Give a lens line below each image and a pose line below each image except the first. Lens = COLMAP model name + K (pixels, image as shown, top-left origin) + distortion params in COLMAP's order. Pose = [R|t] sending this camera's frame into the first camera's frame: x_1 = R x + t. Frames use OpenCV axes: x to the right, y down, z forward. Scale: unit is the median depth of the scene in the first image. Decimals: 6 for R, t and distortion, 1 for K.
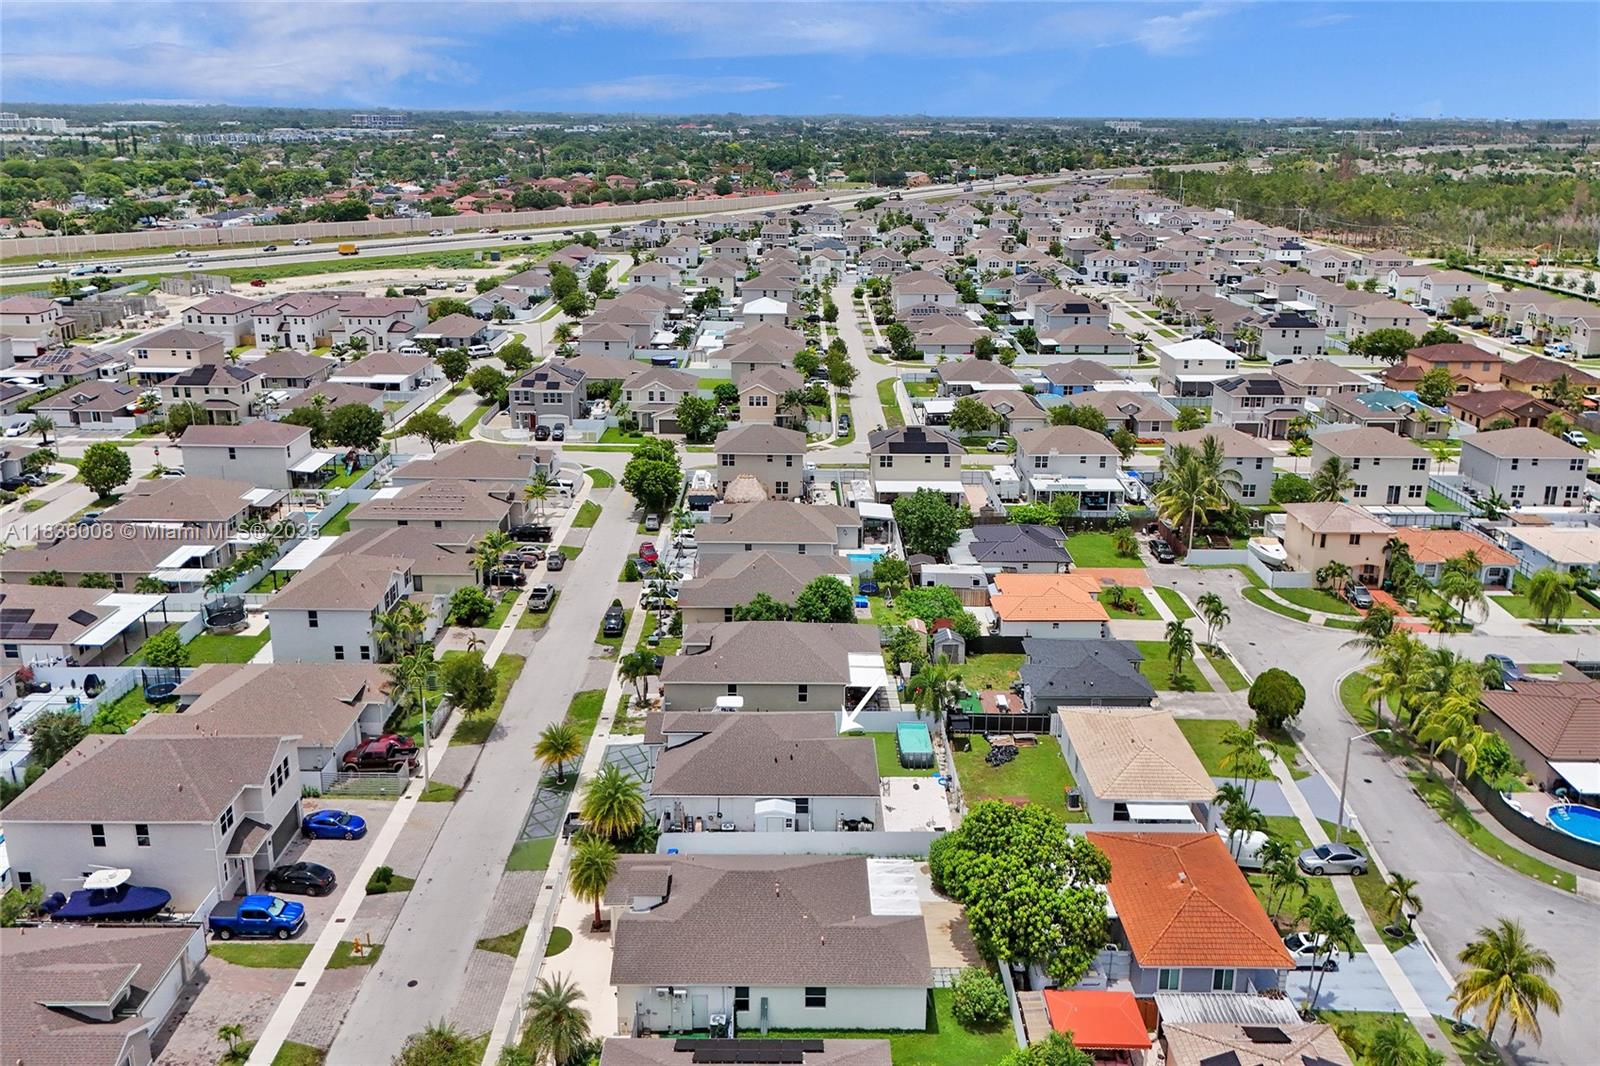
lens RADIAL K [[1179.4, 0, 800.0], [0, 1179.4, 533.0], [0, 0, 1]] dist [0.166434, -0.221526]
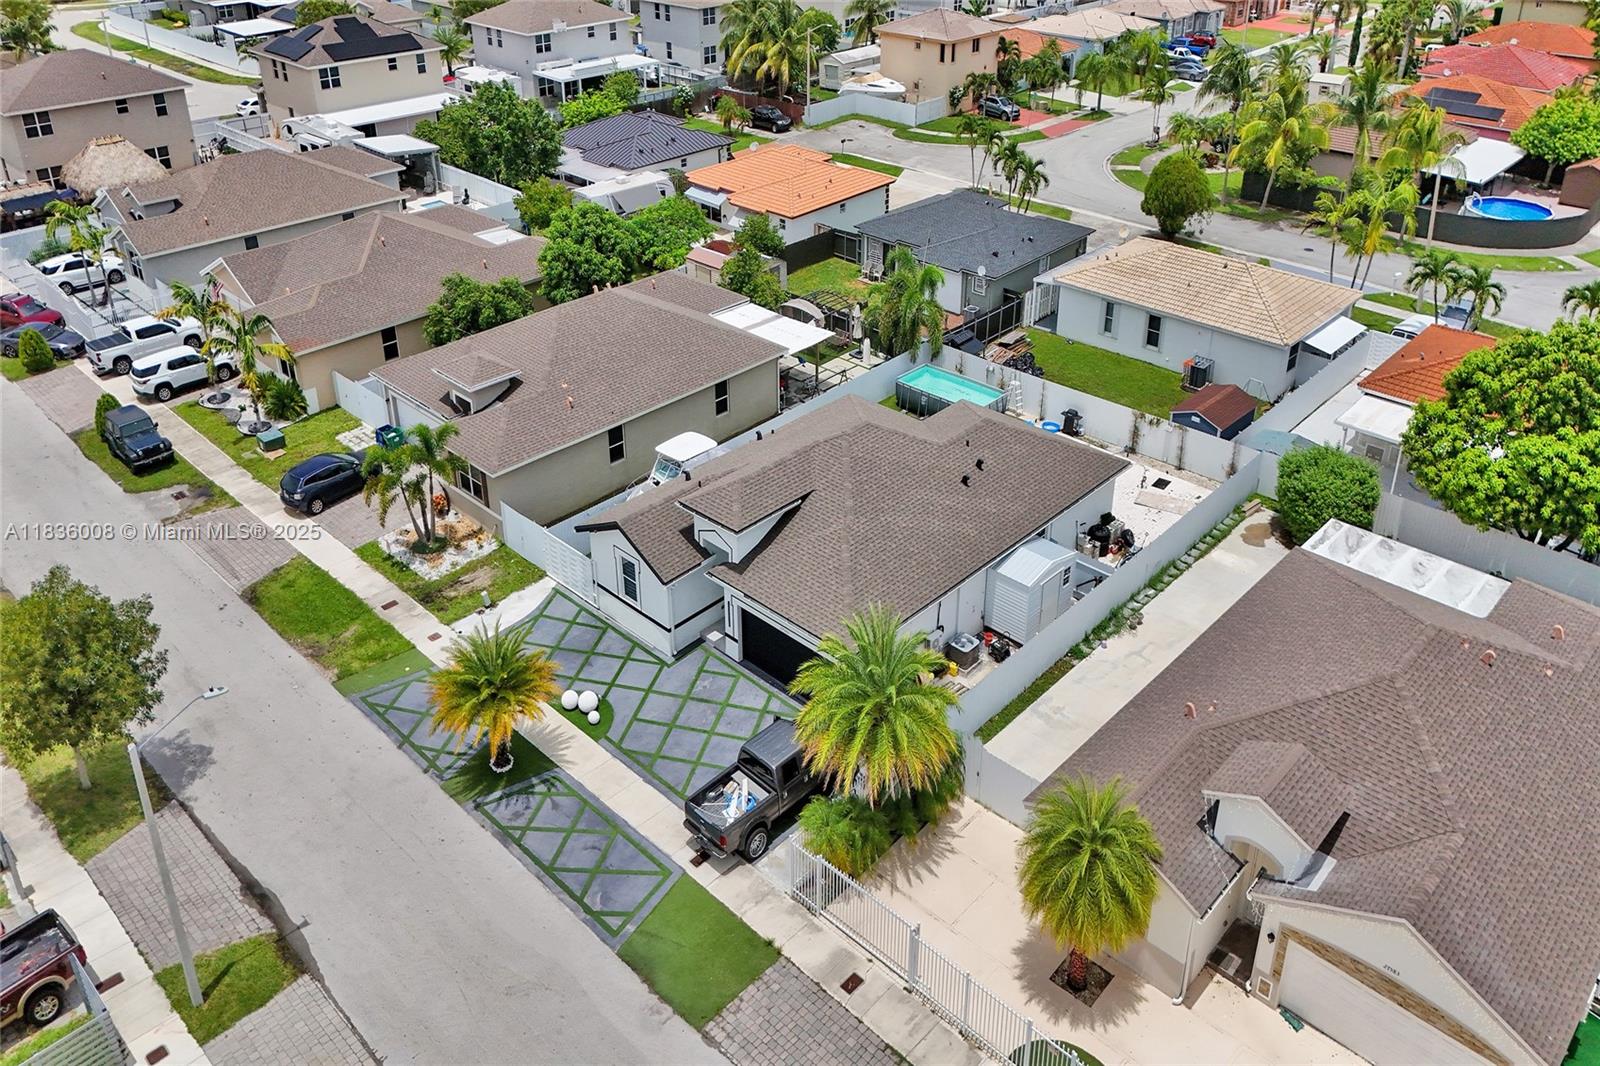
lens RADIAL K [[1135.5, 0, 803.6], [0, 1135.5, 496.9], [0, 0, 1]] dist [0.064264, -0.058509]
pose [[0.692119, -0.387858, 0.608718, -0.257885], [0.254689, 0.920340, 0.296830, 0.029929], [-0.675355, -0.050408, 0.735768, 0.514419]]
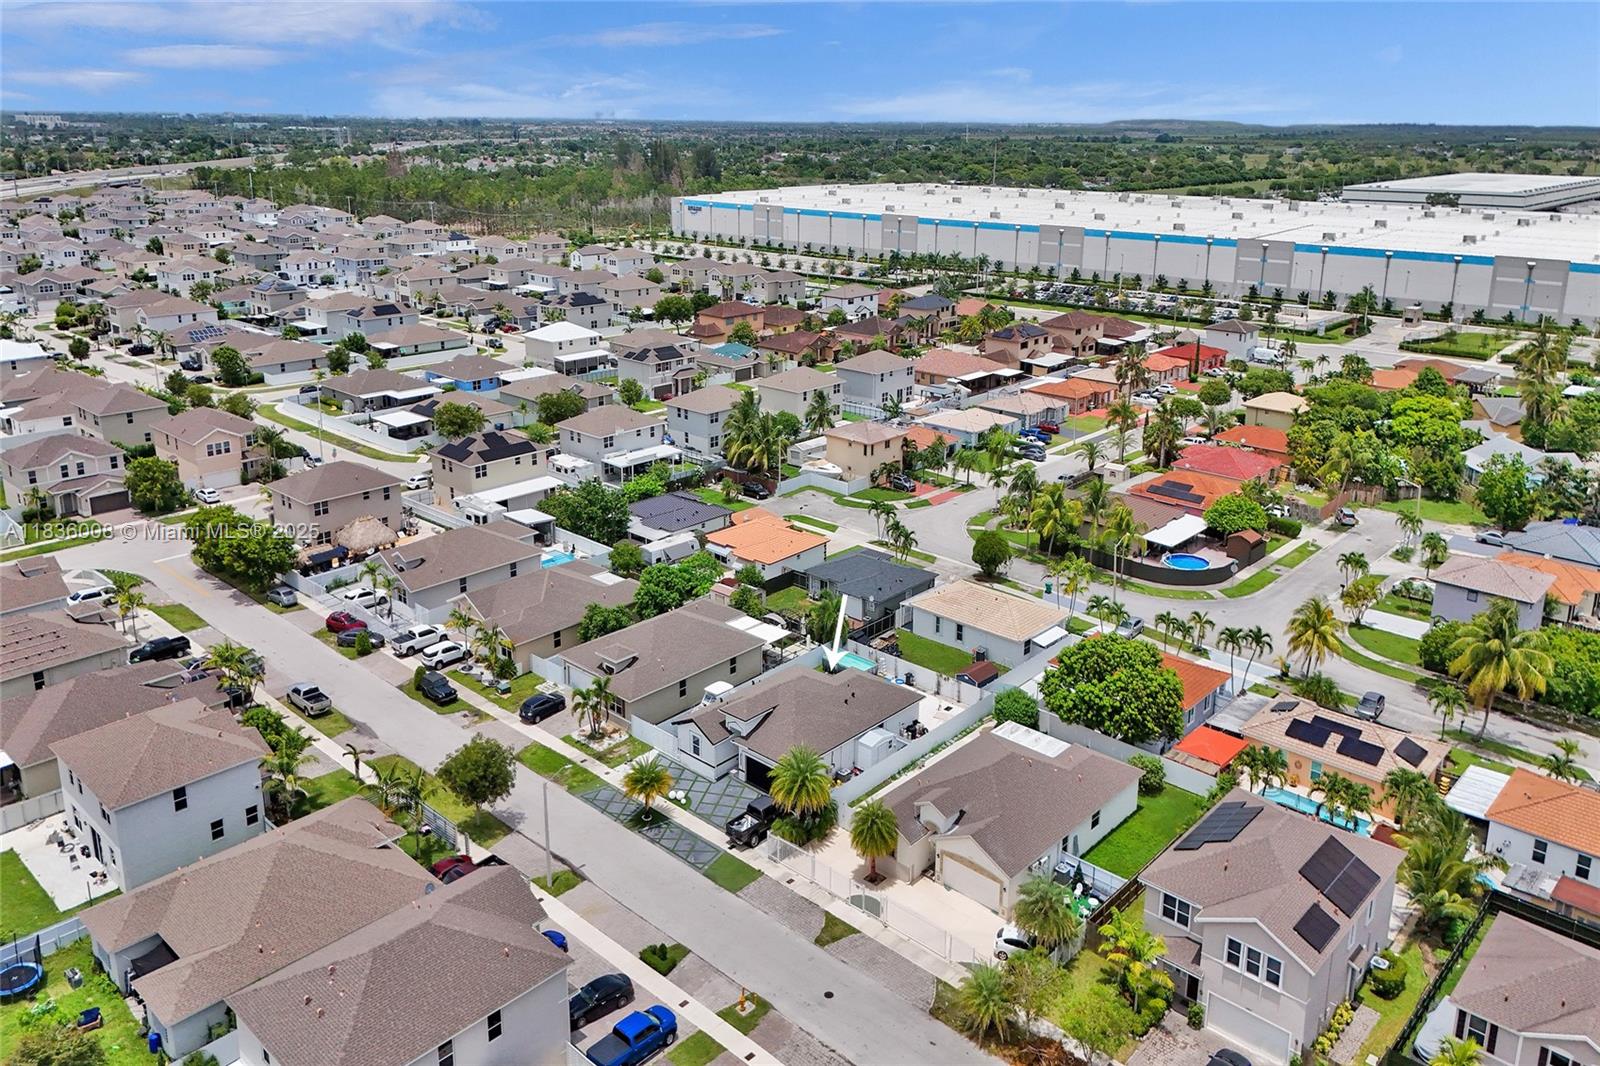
lens RADIAL K [[1179.4, 0, 800.0], [0, 1179.4, 533.0], [0, 0, 1]] dist [0.166434, -0.221526]
pose [[0.680620, -0.249581, 0.688815, -0.562505], [0.248830, 0.963047, 0.103075, -0.062172], [-0.689087, 0.101243, 0.717572, 0.163861]]
